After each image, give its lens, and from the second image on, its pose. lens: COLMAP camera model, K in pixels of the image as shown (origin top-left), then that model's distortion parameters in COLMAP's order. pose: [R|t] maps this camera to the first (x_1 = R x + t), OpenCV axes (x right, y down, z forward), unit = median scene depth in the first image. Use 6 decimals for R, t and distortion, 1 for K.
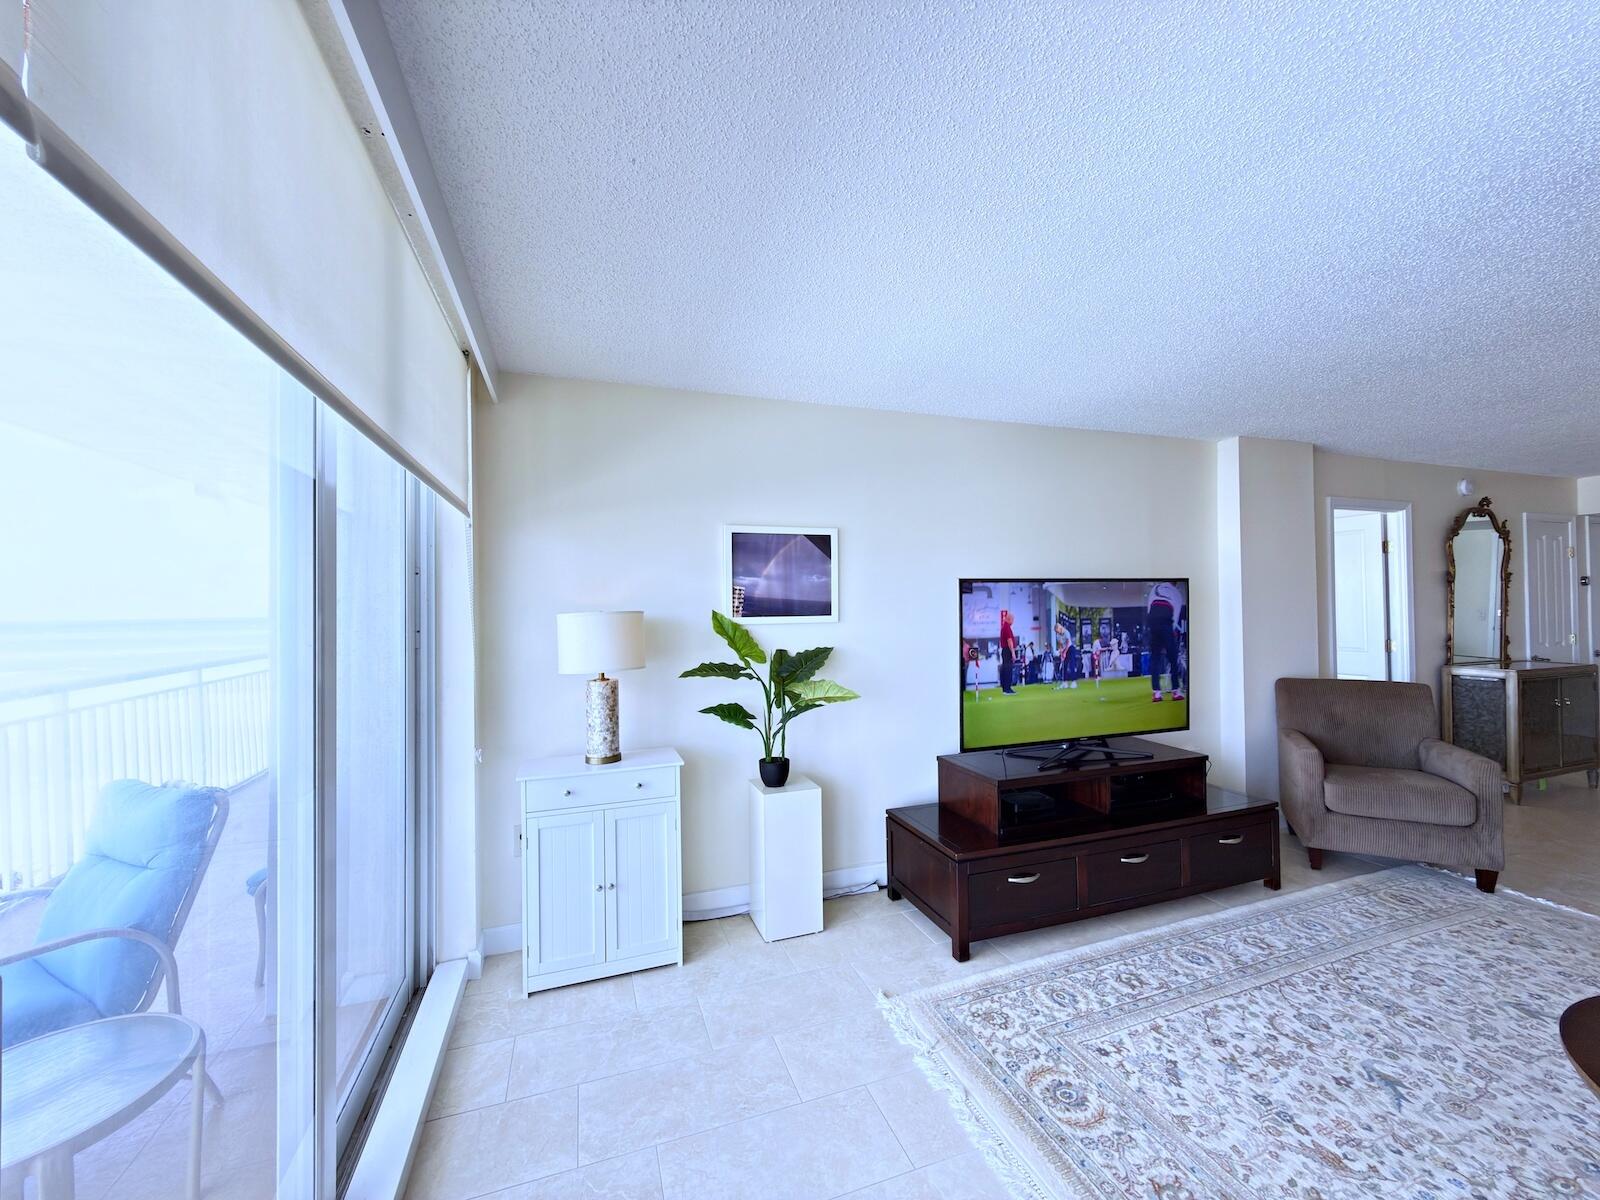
lens RADIAL K [[640.4, 0, 800.0], [0, 640.4, 600.0], [0, 0, 1]] dist [-0.001299, 0.000378]
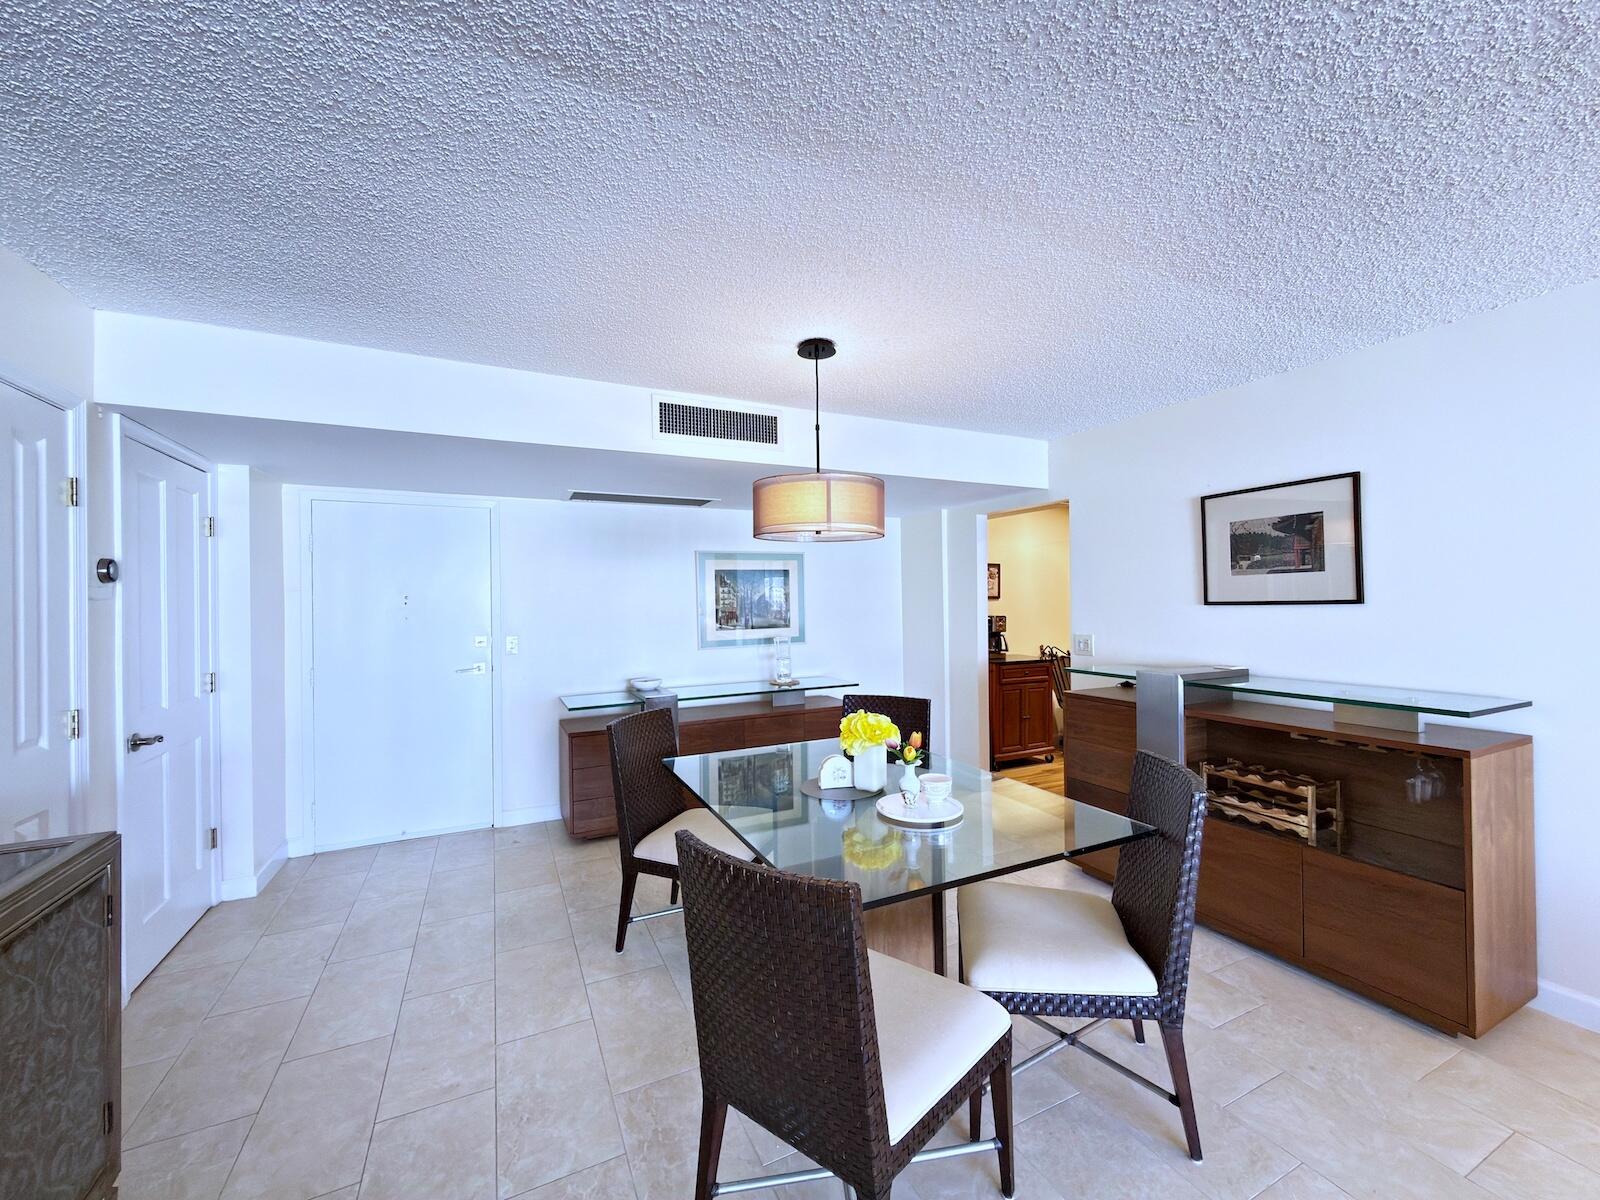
lens RADIAL K [[640.9, 0, 804.1], [0, 640.9, 599.4], [0, 0, 1]] dist [-0.003569, -0.000141]
pose [[-0.113067, 0.018436, 0.993416, 1.689627], [0.006516, 0.999820, -0.017813, -0.003548], [-0.993566, 0.004459, -0.113167, 1.324257]]
